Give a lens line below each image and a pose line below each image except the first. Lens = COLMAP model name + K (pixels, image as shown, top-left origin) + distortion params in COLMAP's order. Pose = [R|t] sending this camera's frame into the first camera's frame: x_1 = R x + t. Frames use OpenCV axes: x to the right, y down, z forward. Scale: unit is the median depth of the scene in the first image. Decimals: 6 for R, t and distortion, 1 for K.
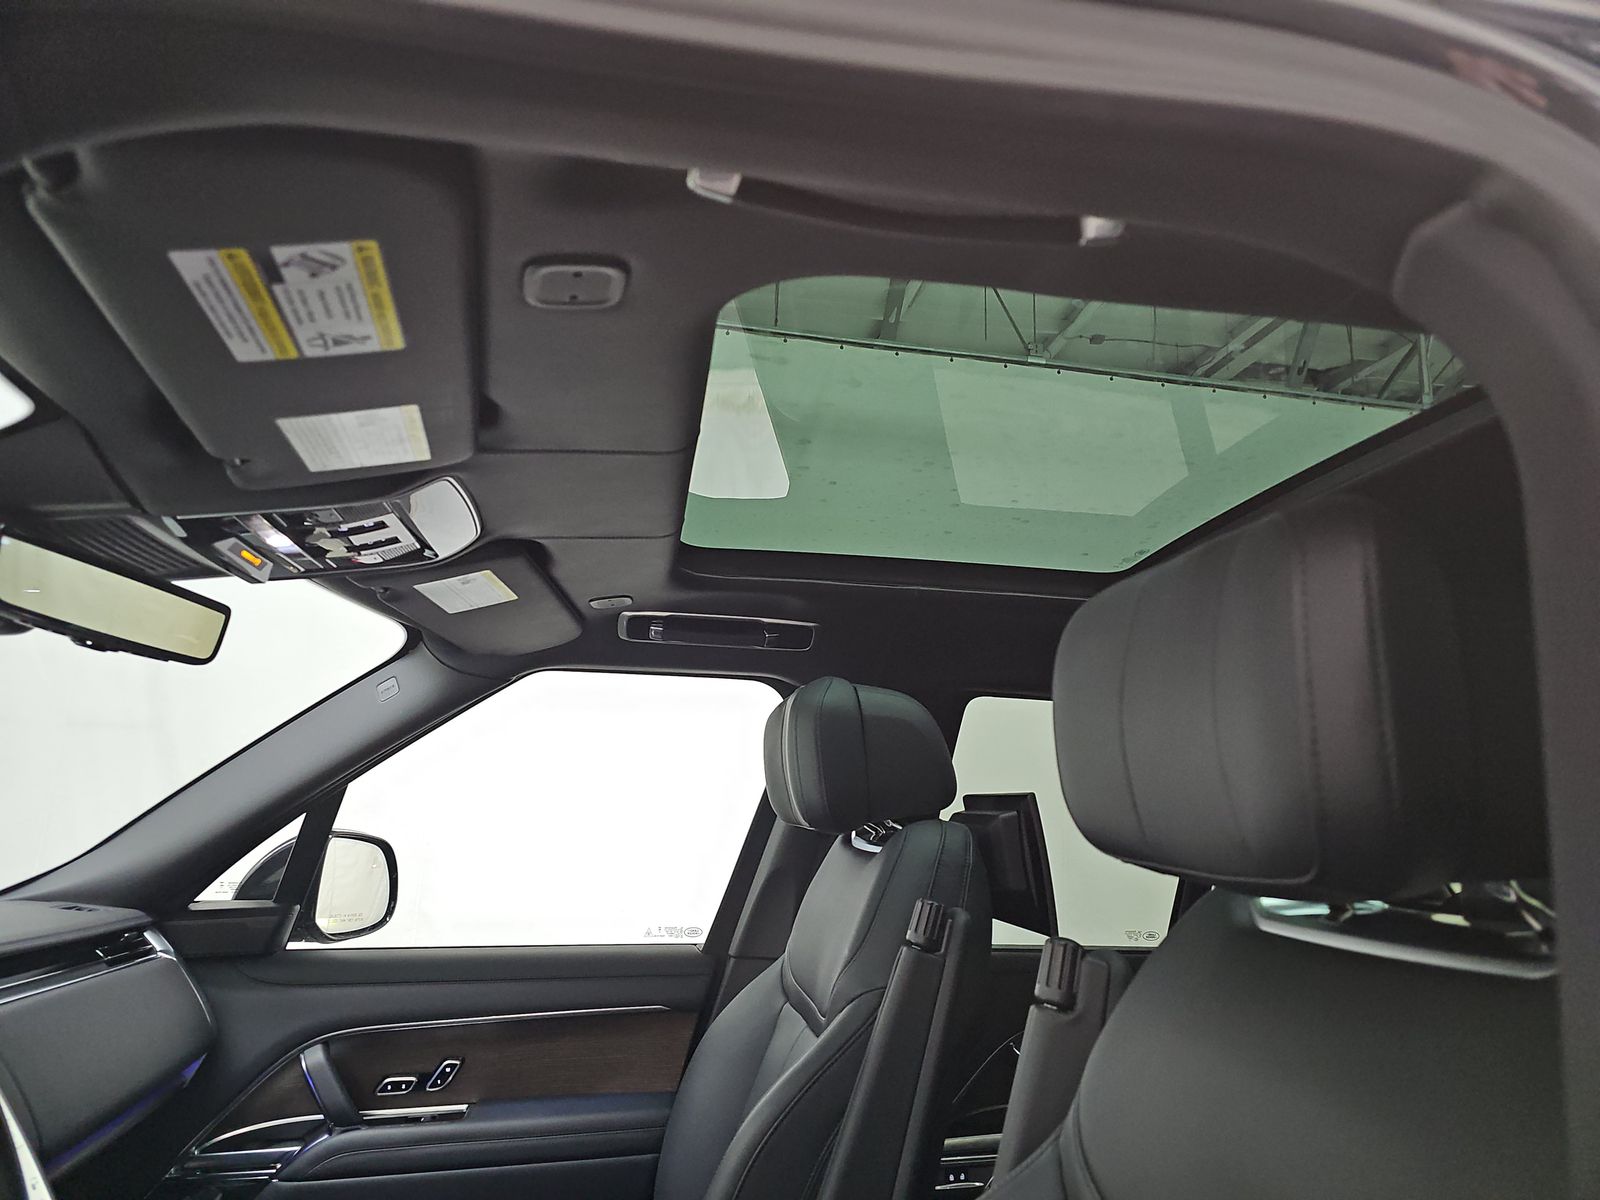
lens RADIAL K [[1061.1, 0, 789.8], [0, 1061.1, 598.4], [0, 0, 1]] dist [0.067044, -0.064243]
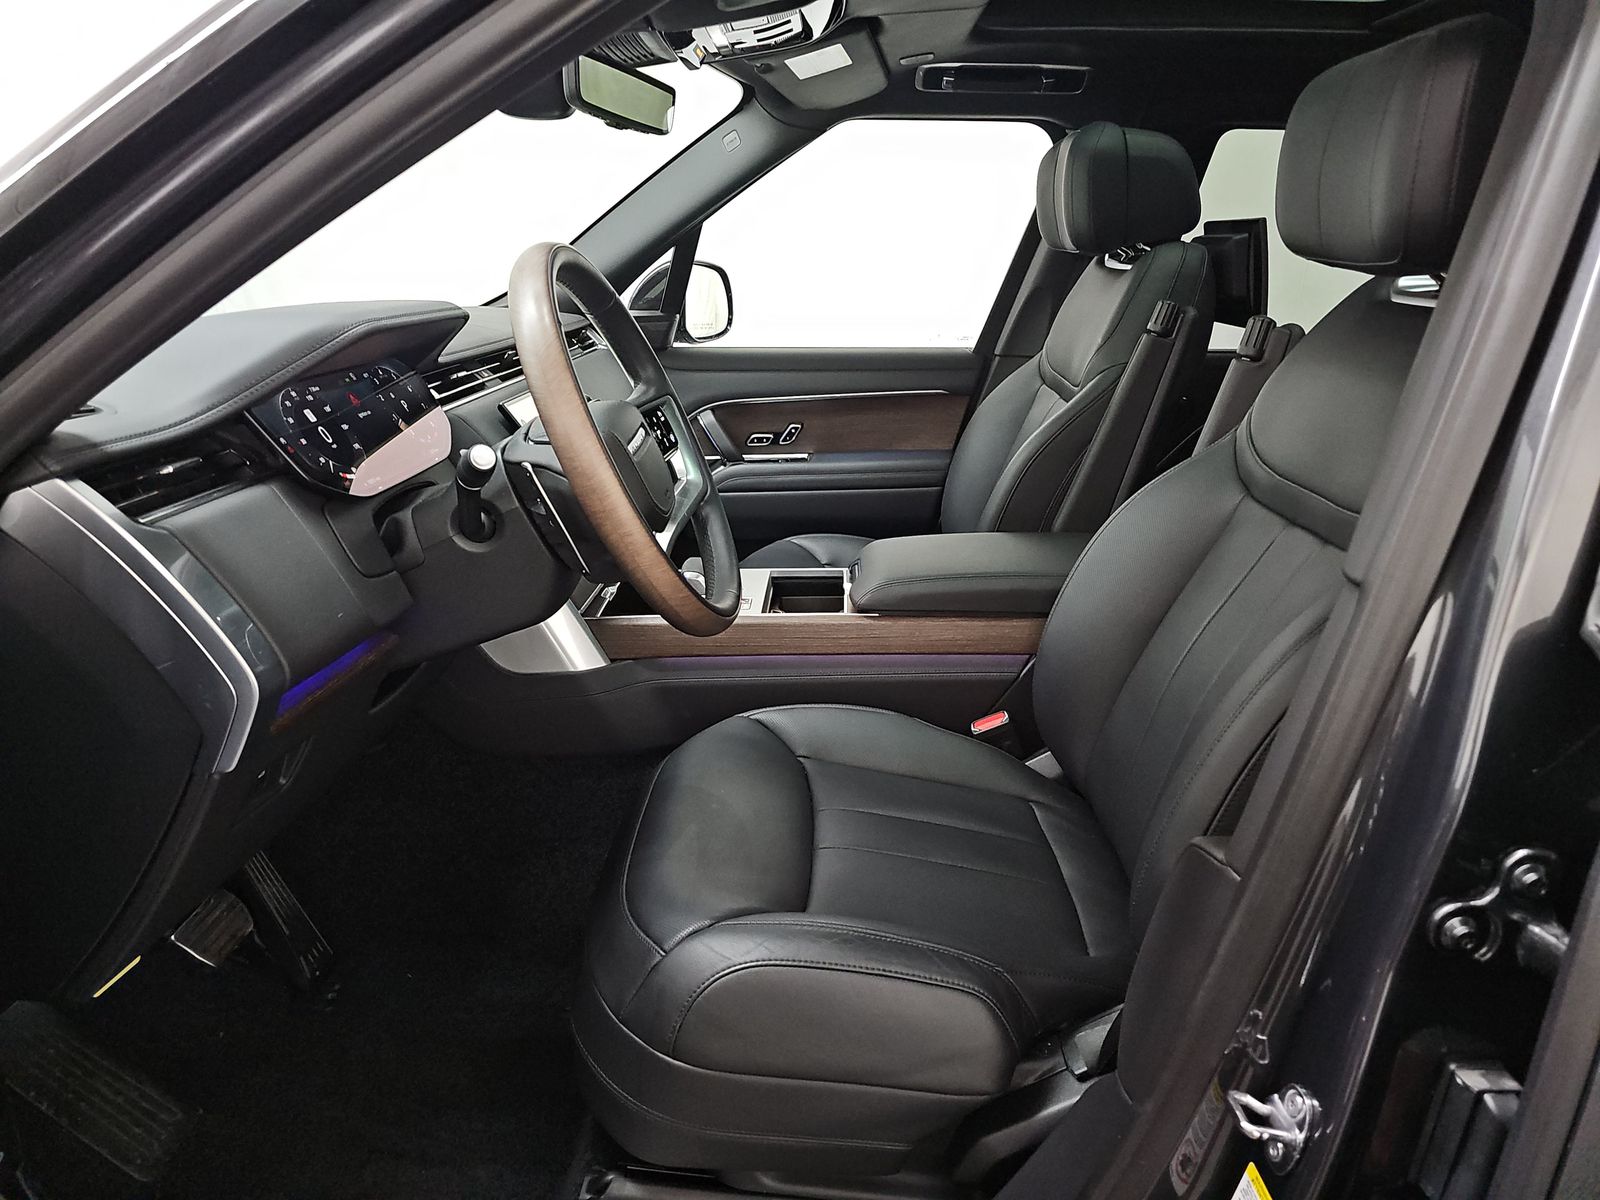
lens RADIAL K [[1061.1, 0, 789.8], [0, 1061.1, 598.4], [0, 0, 1]] dist [0.067044, -0.064243]
pose [[0.982787, 0.046048, -0.178912, -0.061474], [0.047509, 0.872872, 0.485631, -0.057747], [0.178530, -0.485772, 0.855659, -0.337793]]
